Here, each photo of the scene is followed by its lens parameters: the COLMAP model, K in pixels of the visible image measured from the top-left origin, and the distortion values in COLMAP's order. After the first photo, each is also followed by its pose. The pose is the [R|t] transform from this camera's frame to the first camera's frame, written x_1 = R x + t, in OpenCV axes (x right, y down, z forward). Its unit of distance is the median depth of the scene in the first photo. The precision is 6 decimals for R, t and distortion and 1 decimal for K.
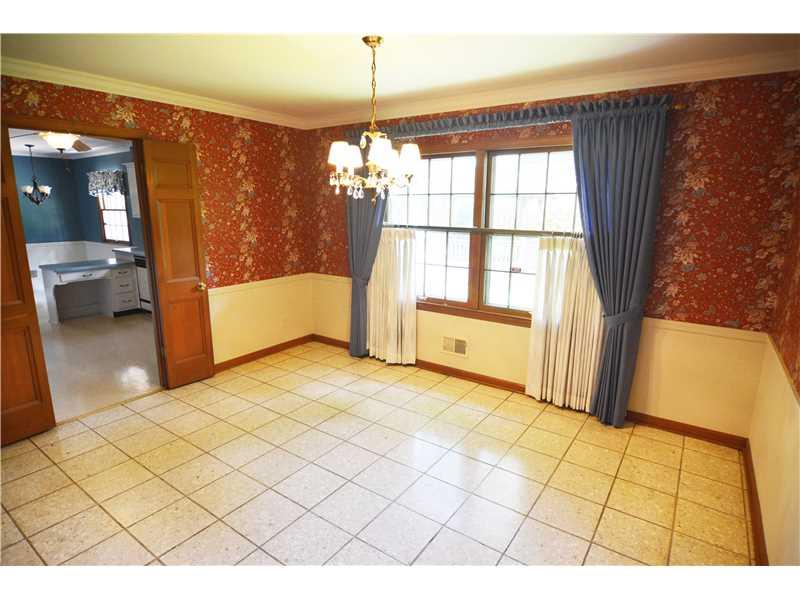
lens RADIAL K [[435.9, 0, 398.7], [0, 435.9, 301.5], [0, 0, 1]] dist [-0.015785, -0.001780]
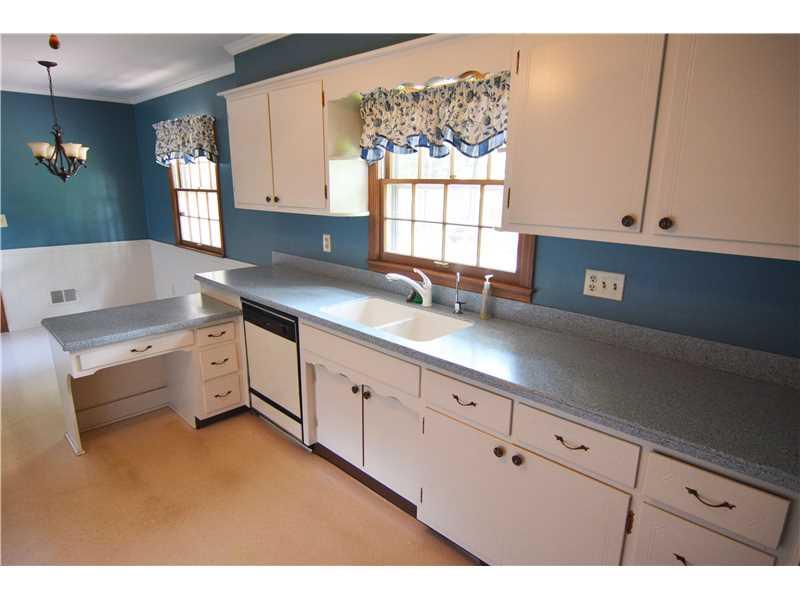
lens RADIAL K [[479.1, 0, 400.2], [0, 479.1, 299.4], [0, 0, 1]] dist [0.004356, 0.000329]
pose [[0.986220, 0.039654, -0.160619, -0.307878], [-0.035686, 0.998984, 0.027513, -0.102074], [0.161547, -0.021402, 0.986633, 0.448330]]
